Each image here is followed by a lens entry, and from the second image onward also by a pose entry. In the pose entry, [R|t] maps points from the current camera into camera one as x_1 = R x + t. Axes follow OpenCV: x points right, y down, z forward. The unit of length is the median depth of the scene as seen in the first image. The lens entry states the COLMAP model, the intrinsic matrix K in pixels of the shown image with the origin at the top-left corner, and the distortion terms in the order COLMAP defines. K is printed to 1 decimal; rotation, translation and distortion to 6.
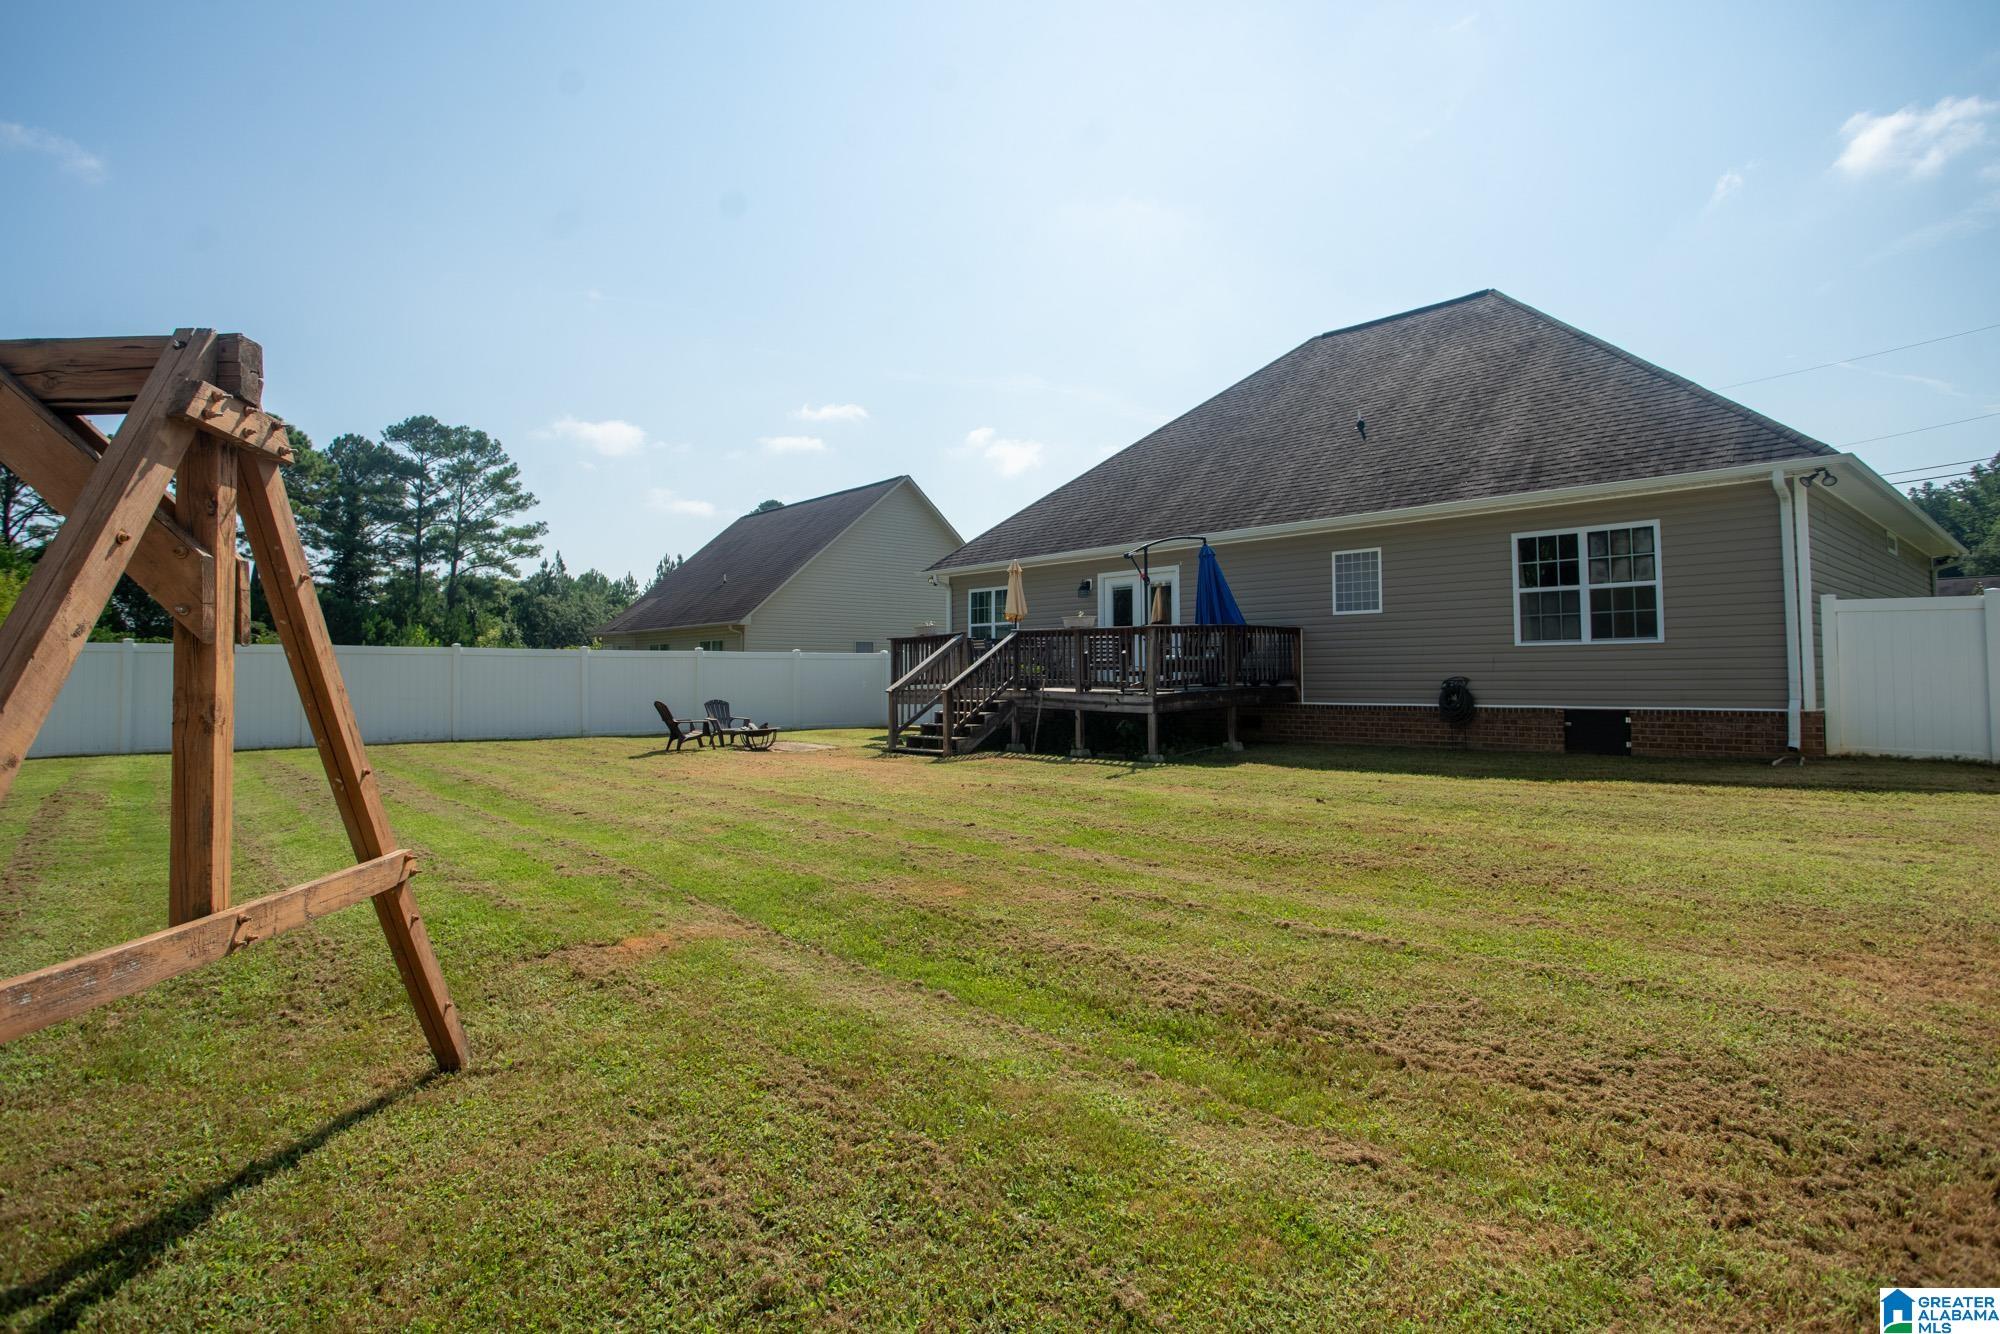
lens RADIAL K [[971.9, 0, 996.1], [0, 971.9, 664.3], [0, 0, 1]] dist [-0.082488, 0.036779]
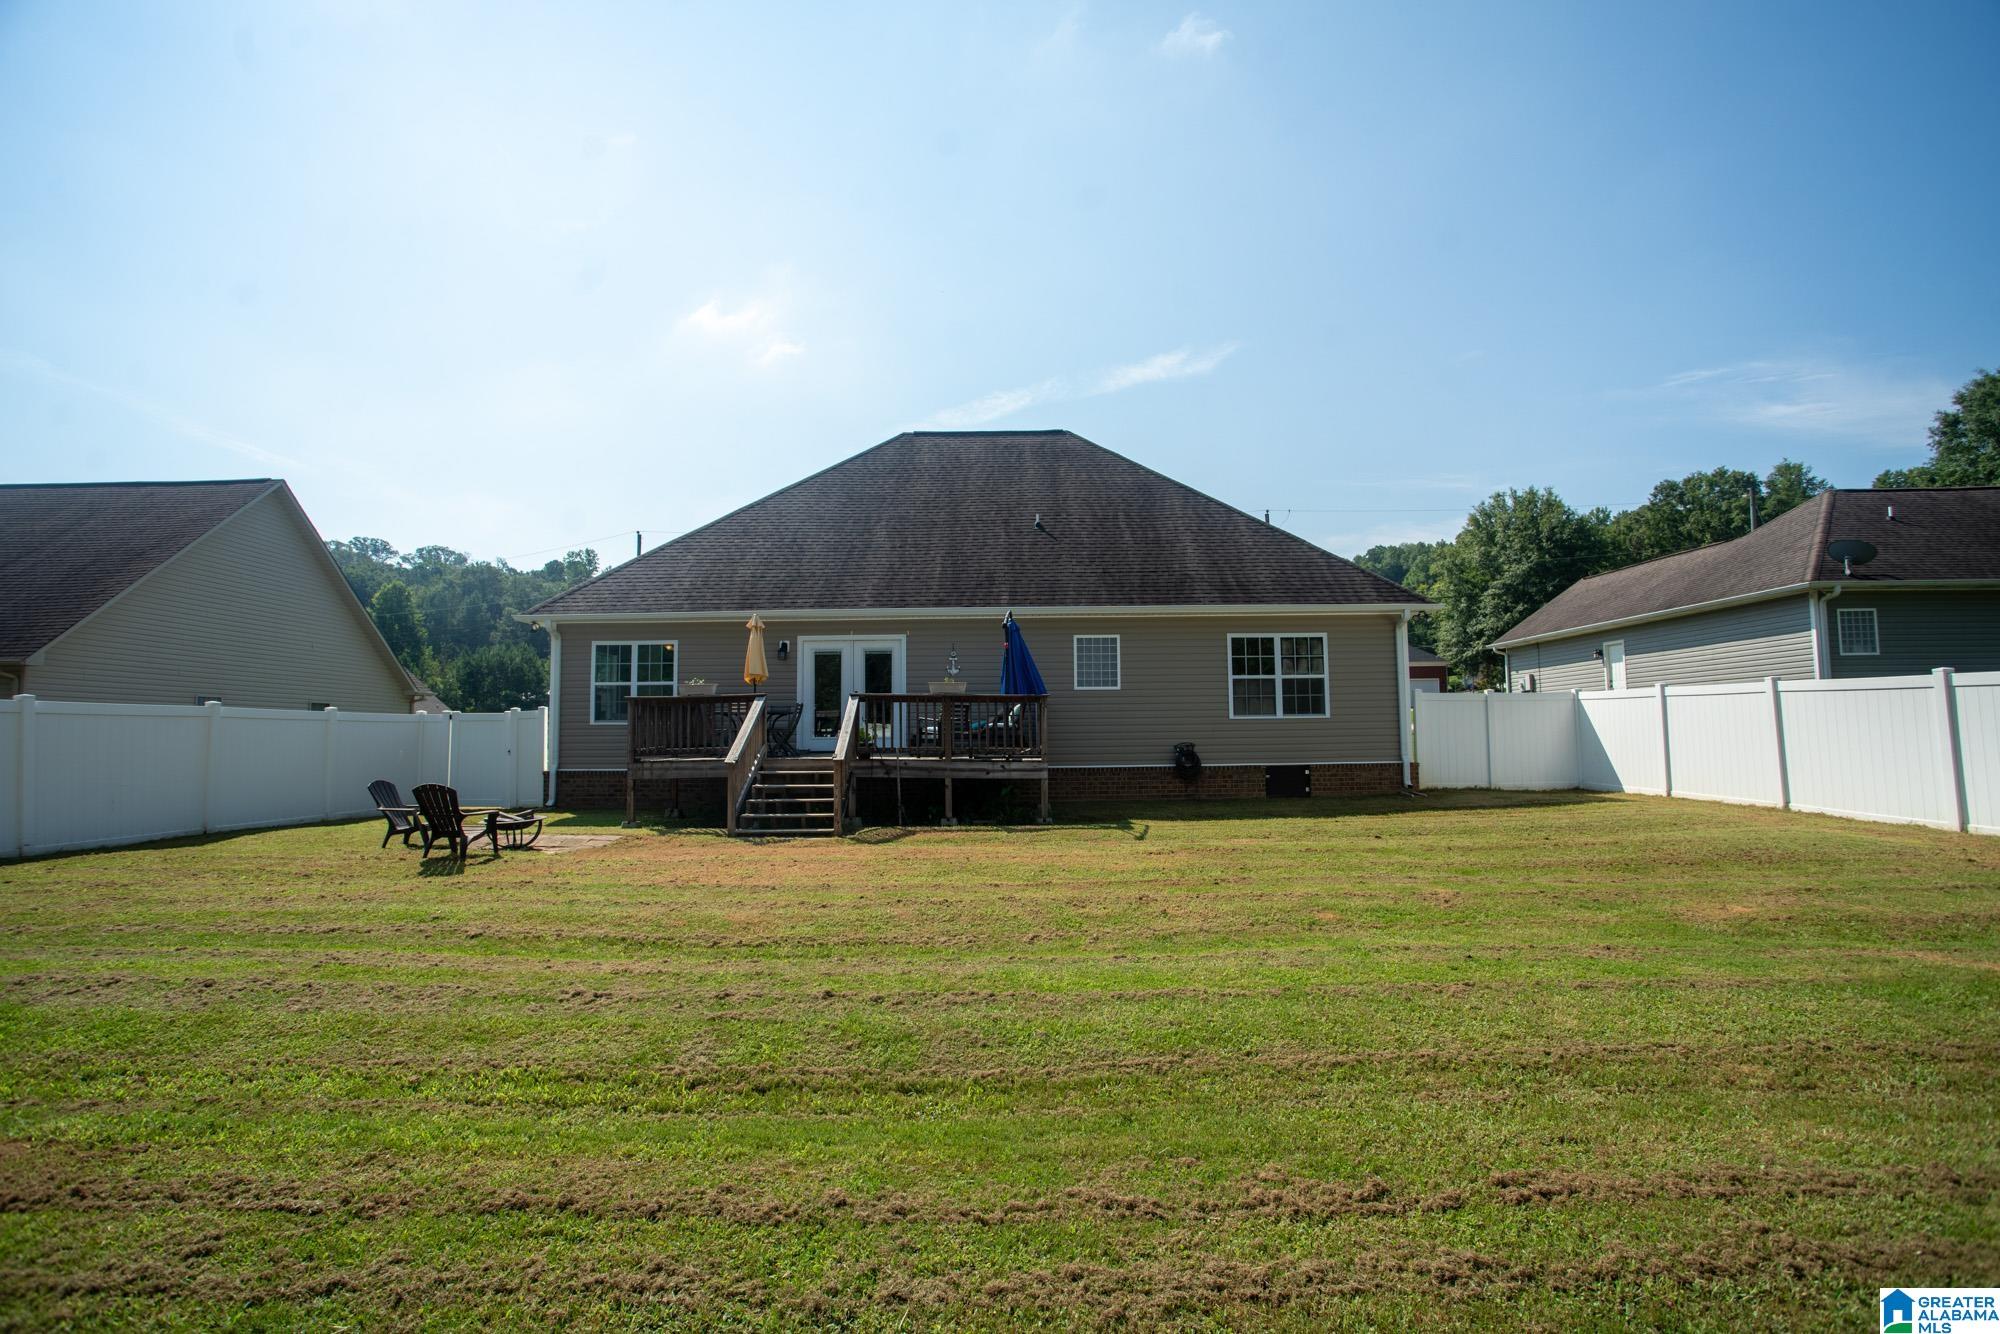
lens RADIAL K [[971.9, 0, 996.1], [0, 971.9, 664.3], [0, 0, 1]] dist [-0.082488, 0.036779]
pose [[0.692843, 0.055188, 0.718973, -0.659305], [-0.002689, 0.997258, -0.073959, 0.005466], [-0.721083, 0.049309, 0.691092, 0.312768]]
